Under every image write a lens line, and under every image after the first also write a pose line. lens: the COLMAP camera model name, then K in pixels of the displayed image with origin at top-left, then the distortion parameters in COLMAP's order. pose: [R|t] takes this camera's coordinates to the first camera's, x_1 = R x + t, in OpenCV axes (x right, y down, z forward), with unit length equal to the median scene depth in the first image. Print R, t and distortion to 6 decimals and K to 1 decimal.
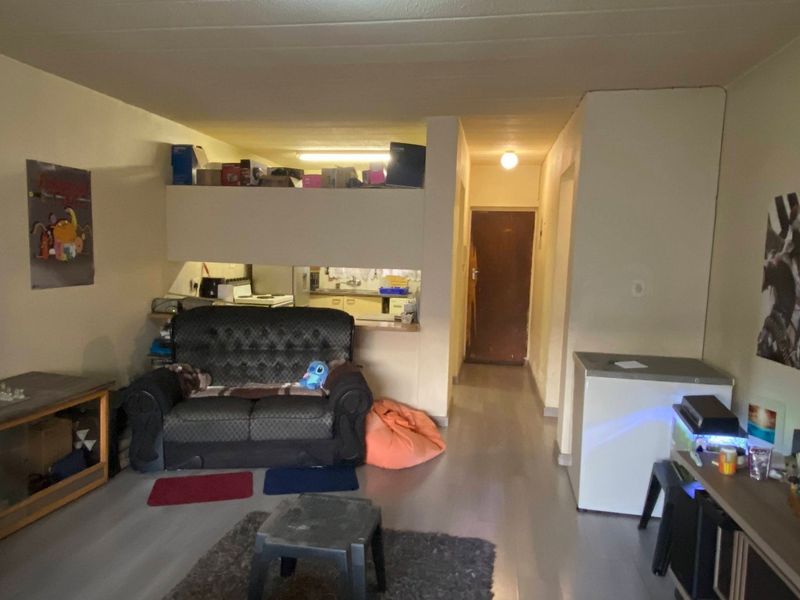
lens RADIAL K [[576.1, 0, 400.0], [0, 576.1, 300.0], [0, 0, 1]] dist [0.077815, -0.086907]
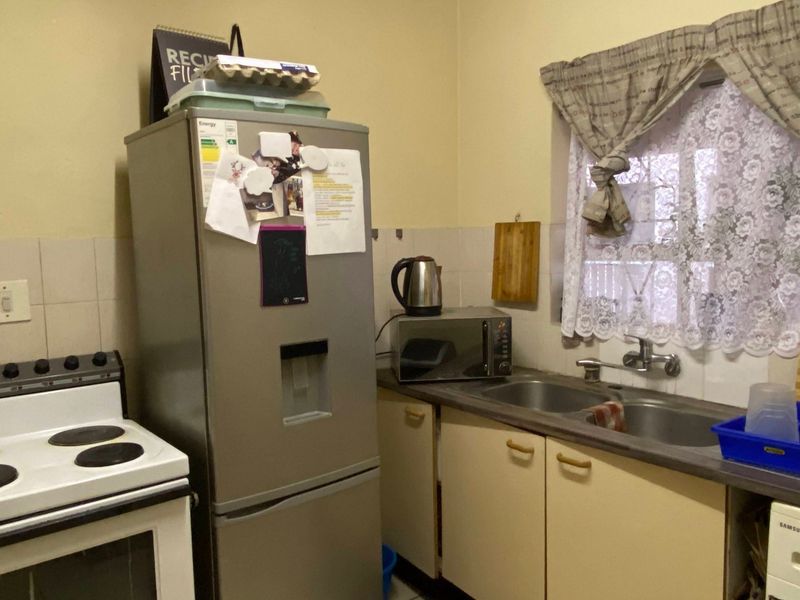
lens RADIAL K [[651.1, 0, 400.0], [0, 651.1, 300.0], [0, 0, 1]] dist [0.109491, -0.142122]
pose [[0.742945, 0.018180, -0.669105, 0.027392], [-0.018796, 0.999804, 0.006295, -0.056329], [0.669088, 0.007900, 0.743141, 0.723083]]
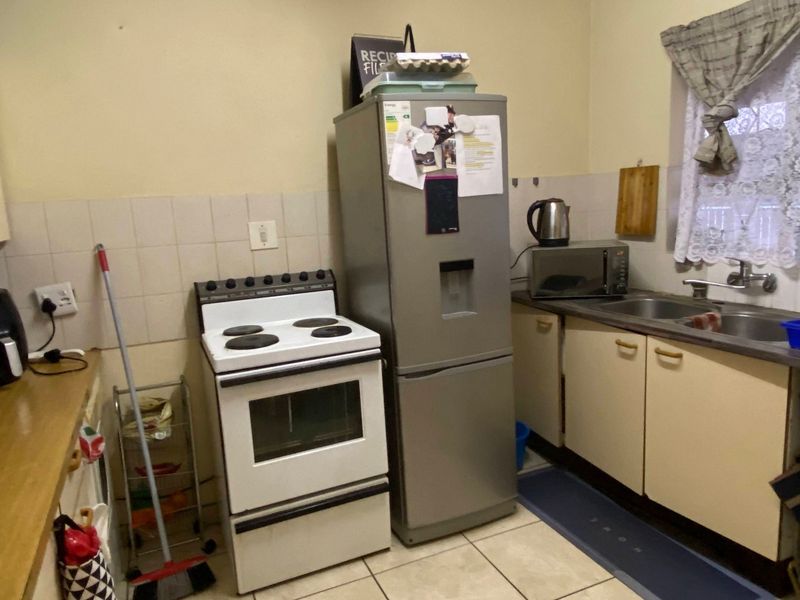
lens RADIAL K [[576.1, 0, 400.0], [0, 576.1, 300.0], [0, 0, 1]] dist [0.077815, -0.086907]
pose [[0.547688, 0.081286, -0.832725, 0.068280], [-0.008858, 0.995777, 0.091376, -0.046117], [0.836636, -0.042669, 0.546096, 0.694618]]
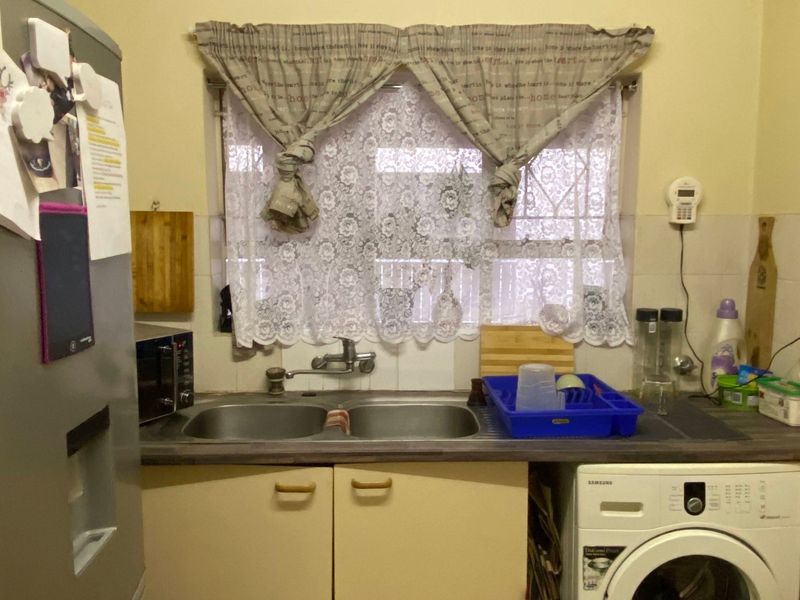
lens RADIAL K [[651.1, 0, 400.0], [0, 651.1, 300.0], [0, 0, 1]] dist [0.109491, -0.142122]
pose [[0.981886, -0.048914, 0.183049, -0.105853], [0.044415, 0.998604, 0.028602, -0.062746], [-0.184192, -0.019954, 0.982688, 0.732166]]
